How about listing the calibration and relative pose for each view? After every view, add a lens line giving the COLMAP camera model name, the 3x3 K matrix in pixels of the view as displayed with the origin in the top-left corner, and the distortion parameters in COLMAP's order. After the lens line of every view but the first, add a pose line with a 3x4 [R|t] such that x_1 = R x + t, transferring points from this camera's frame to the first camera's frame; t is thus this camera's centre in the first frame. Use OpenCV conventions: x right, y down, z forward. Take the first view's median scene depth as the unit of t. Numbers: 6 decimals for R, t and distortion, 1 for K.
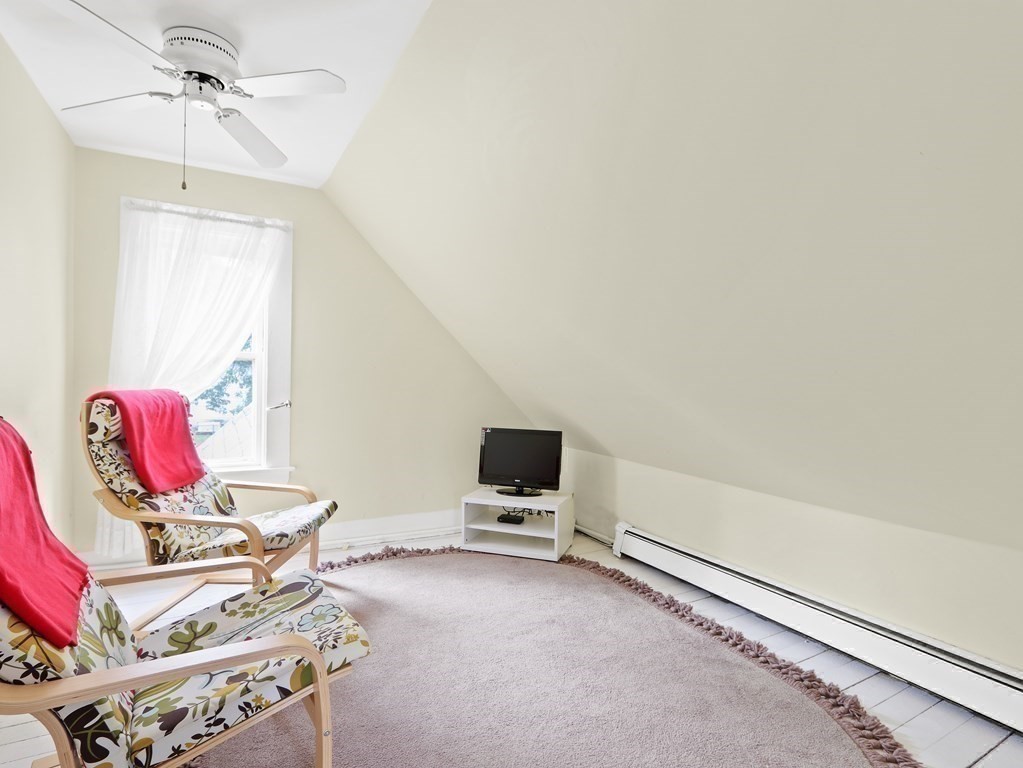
lens RADIAL K [[534.5, 0, 511.5], [0, 534.5, 384.0], [0, 0, 1]] dist [-0.003609, -0.000793]
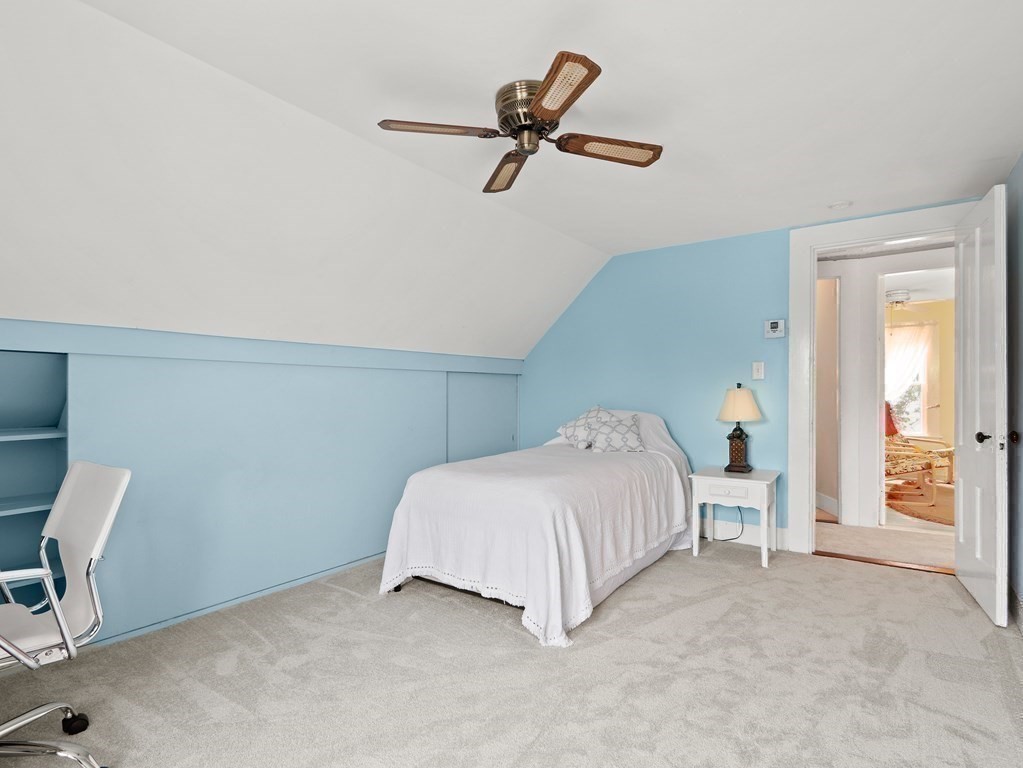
lens RADIAL K [[534.5, 0, 511.5], [0, 534.5, 384.0], [0, 0, 1]] dist [-0.003609, -0.000793]
pose [[0.429771, -0.031150, -0.902401, 0.763600], [-0.003551, 0.999339, -0.036188, 0.029559], [0.902931, 0.018756, 0.429376, -1.434845]]
